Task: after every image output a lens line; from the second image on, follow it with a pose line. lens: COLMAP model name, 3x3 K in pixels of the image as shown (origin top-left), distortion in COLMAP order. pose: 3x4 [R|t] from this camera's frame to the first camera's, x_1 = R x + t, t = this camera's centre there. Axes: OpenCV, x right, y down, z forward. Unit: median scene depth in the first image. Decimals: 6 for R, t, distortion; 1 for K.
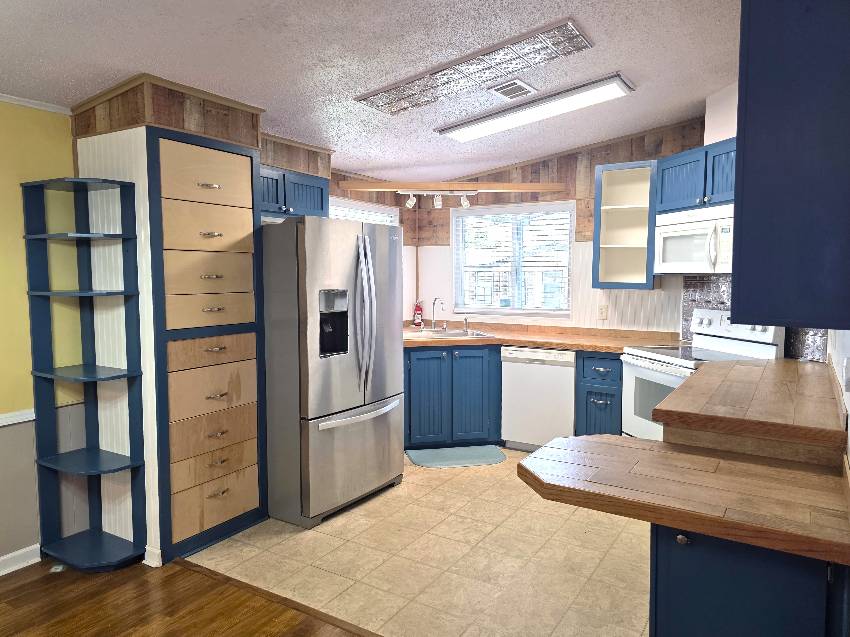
lens RADIAL K [[580.5, 0, 424.7], [0, 580.5, 316.3], [0, 0, 1]] dist [0.054076, -0.045094]
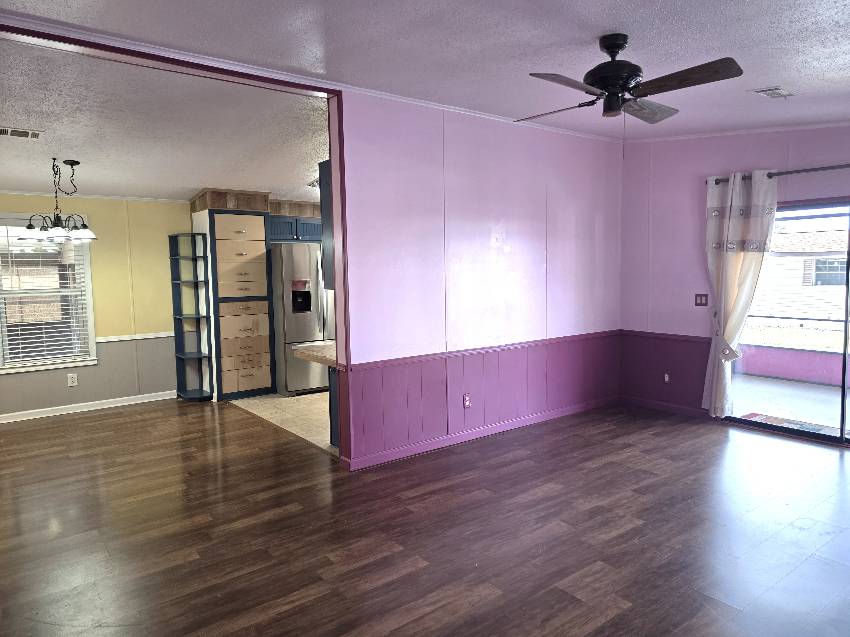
lens RADIAL K [[580.5, 0, 438.8], [0, 580.5, 314.5], [0, 0, 1]] dist [0.054076, -0.045094]
pose [[0.939168, 0.014359, -0.343158, 0.962202], [-0.010914, 0.999869, 0.011968, 0.044312], [0.343284, -0.007495, 0.939202, -0.704262]]
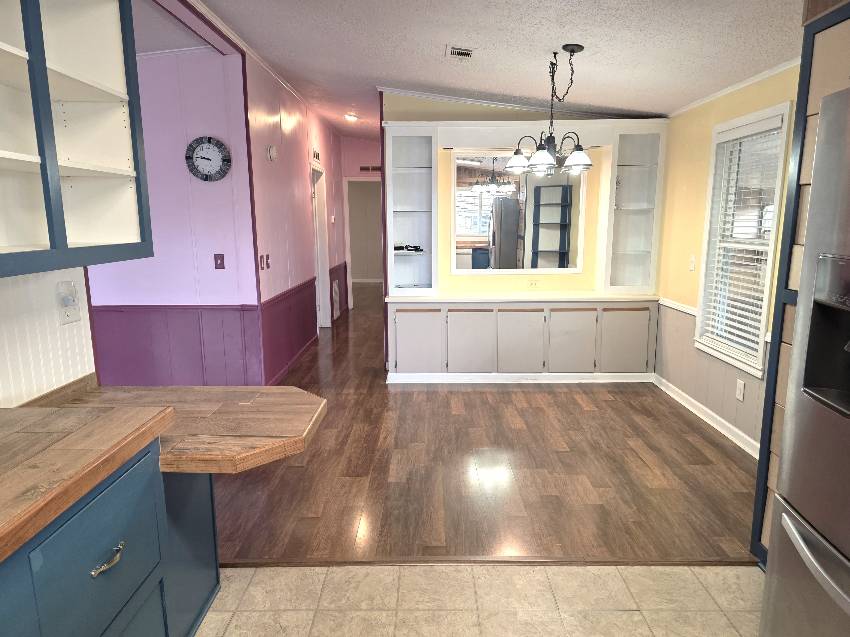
lens RADIAL K [[580.5, 0, 426.5], [0, 580.5, 321.4], [0, 0, 1]] dist [0.054076, -0.045094]
pose [[-0.858880, 0.095168, -0.503258, 0.329177], [-0.031938, 0.970722, 0.238072, -0.092222], [0.511181, 0.220549, -0.830694, 1.206188]]
